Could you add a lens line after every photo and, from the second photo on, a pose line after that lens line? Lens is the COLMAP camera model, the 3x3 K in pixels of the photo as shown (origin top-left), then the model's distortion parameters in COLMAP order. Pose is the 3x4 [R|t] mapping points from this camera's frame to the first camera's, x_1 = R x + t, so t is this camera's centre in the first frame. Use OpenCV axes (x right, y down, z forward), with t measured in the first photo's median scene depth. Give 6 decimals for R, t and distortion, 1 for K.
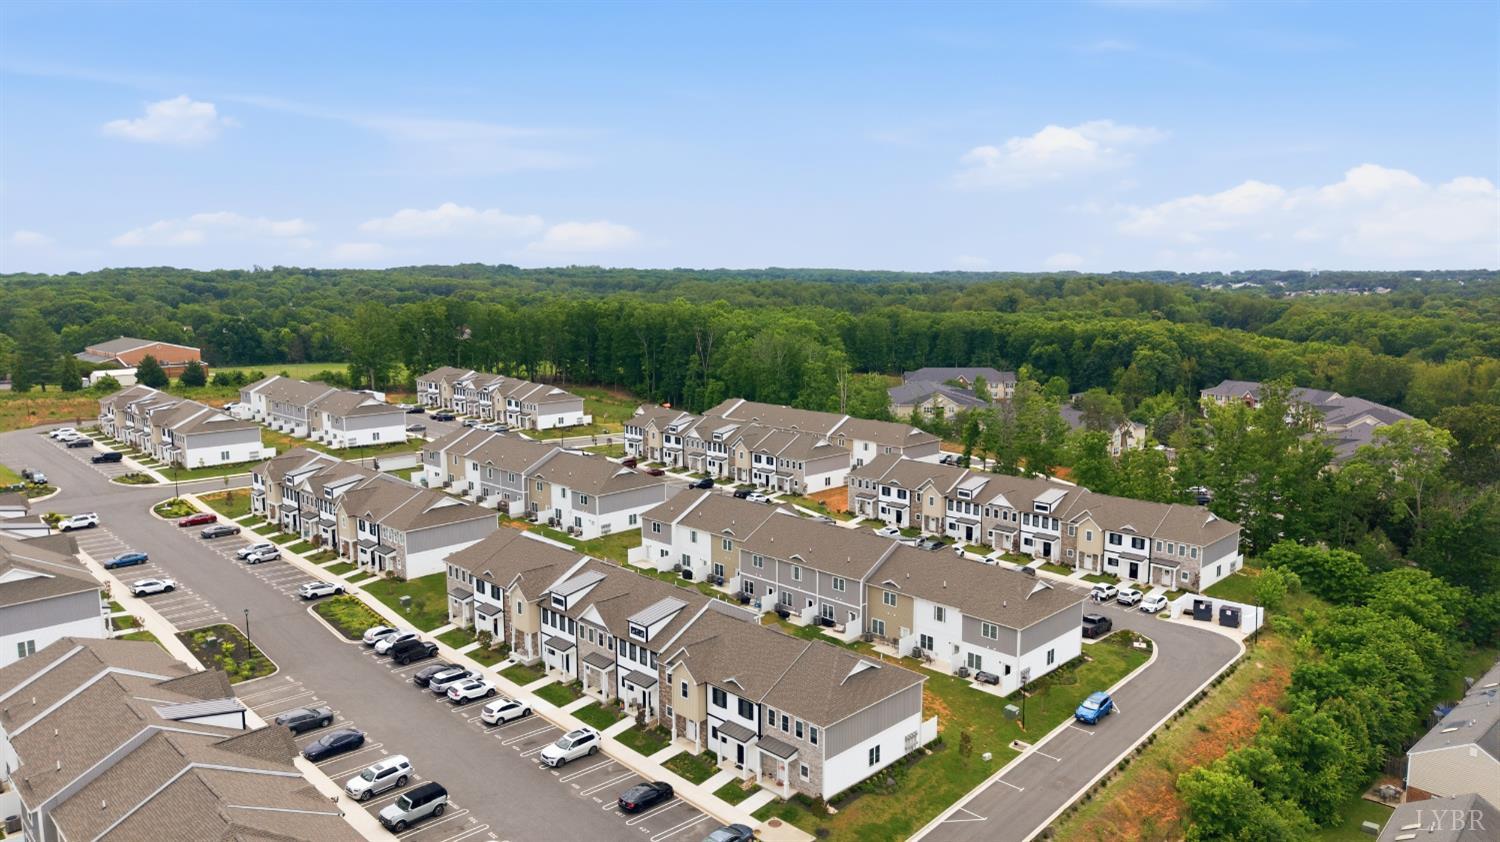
lens RADIAL K [[999.7, 0, 751.4], [0, 999.7, 421.7], [0, 0, 1]] dist [-0.001995, -0.012807]
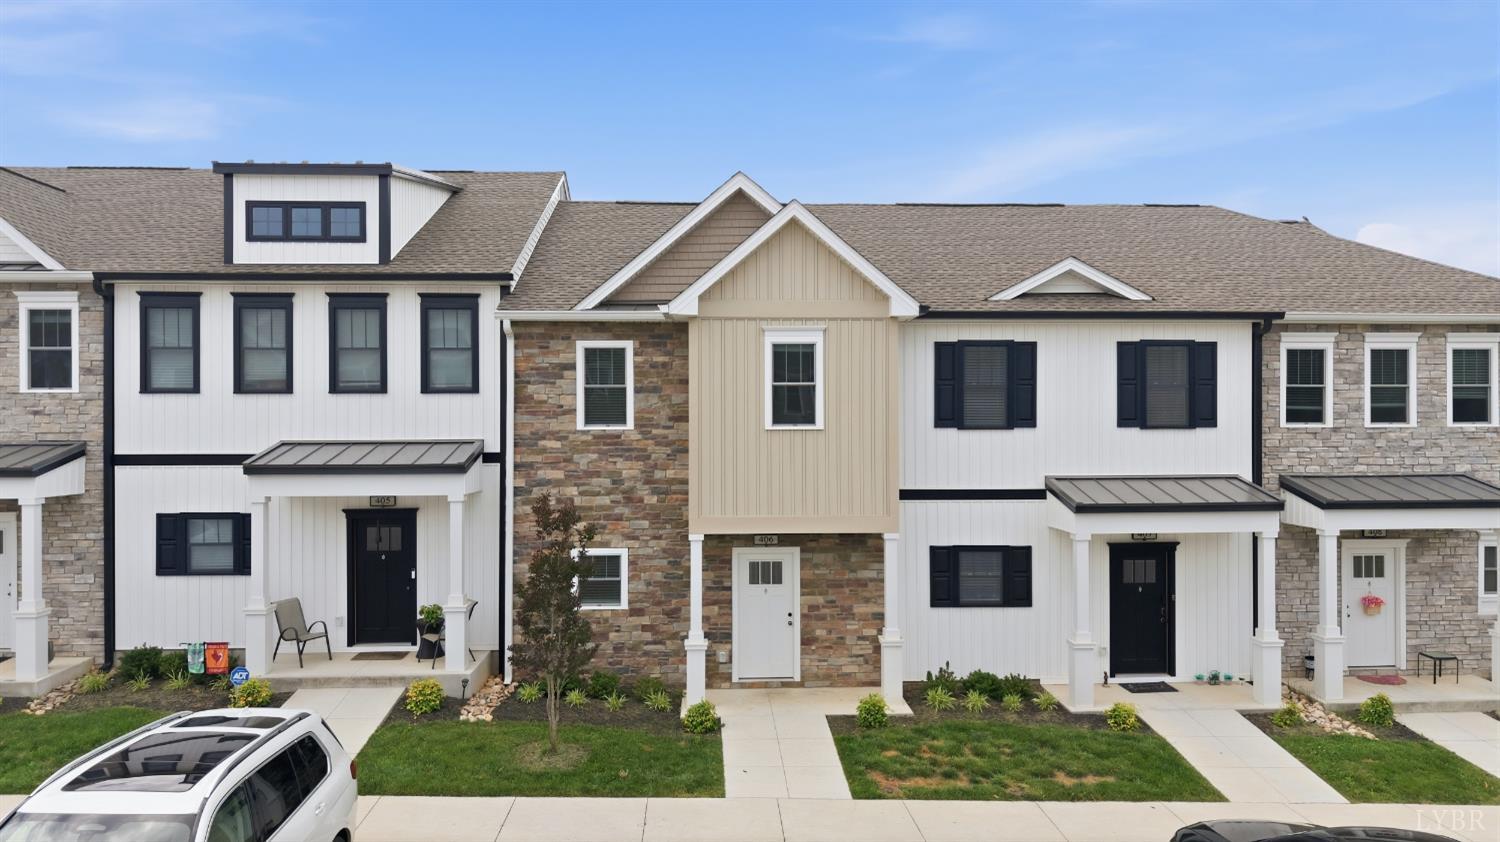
lens RADIAL K [[999.7, 0, 754.7], [0, 999.7, 419.5], [0, 0, 1]] dist [-0.001995, -0.012807]
pose [[0.670261, 0.009745, 0.742062, -0.182888], [0.102948, 0.989025, -0.105975, 0.258944], [-0.734950, 0.147425, 0.661902, 0.779196]]
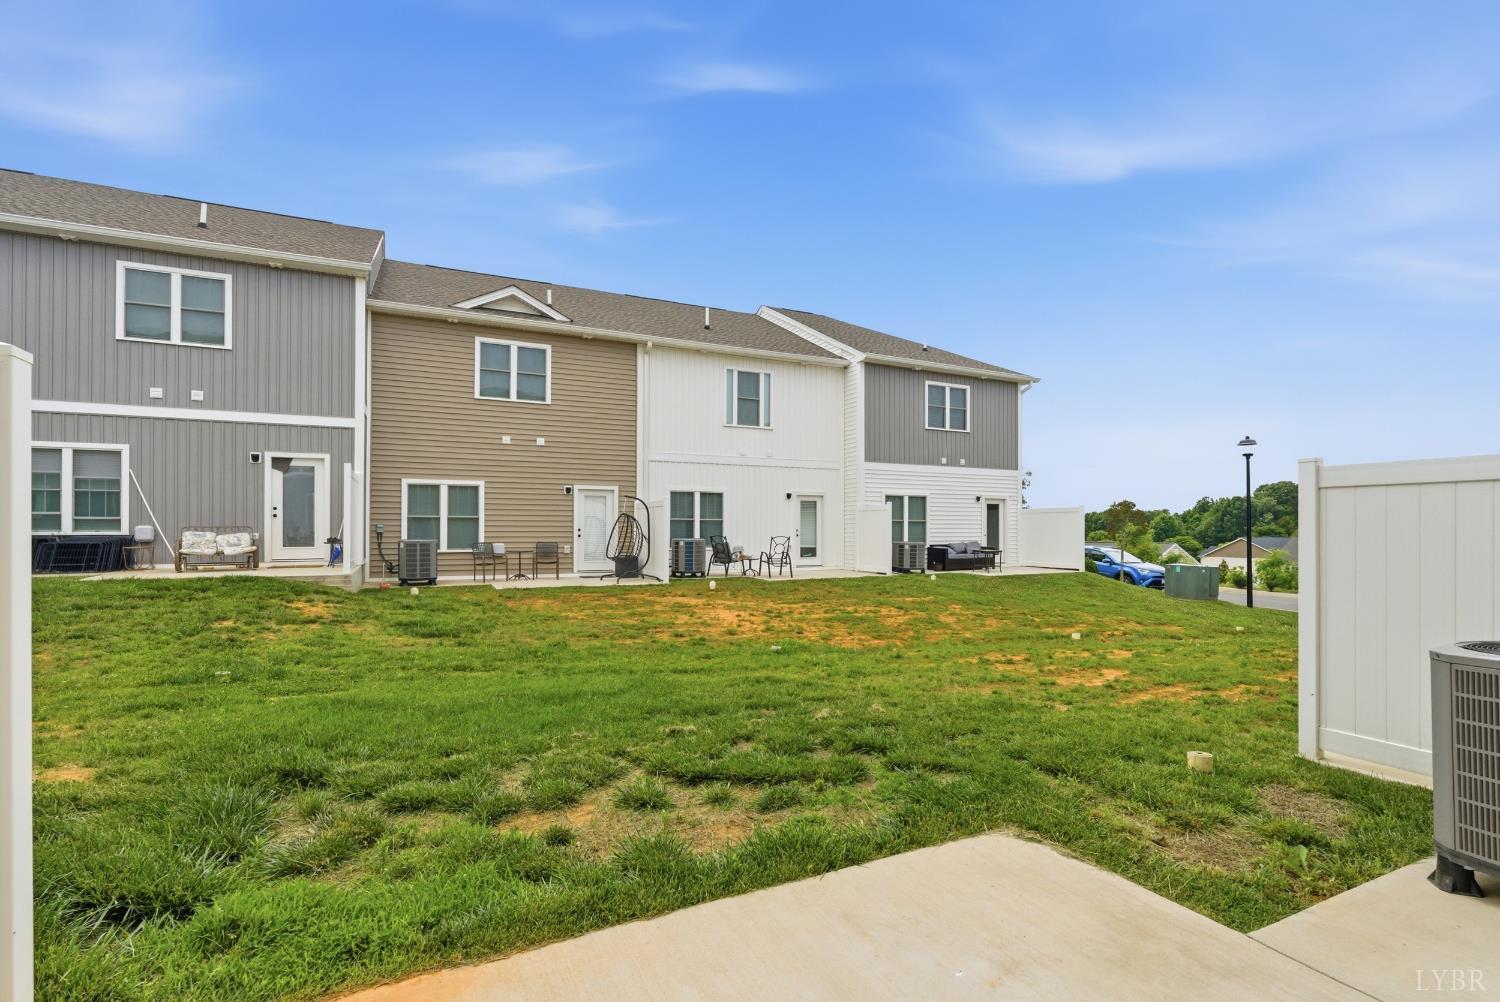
lens RADIAL K [[677.0, 0, 717.4], [0, 677.0, 531.7], [0, 0, 1]] dist [-0.005087, 0.000232]
pose [[0.345195, 0.011324, 0.938463, 0.014206], [0.125572, 0.990379, -0.058139, 0.255046], [-0.930092, 0.137914, 0.340453, 1.013873]]
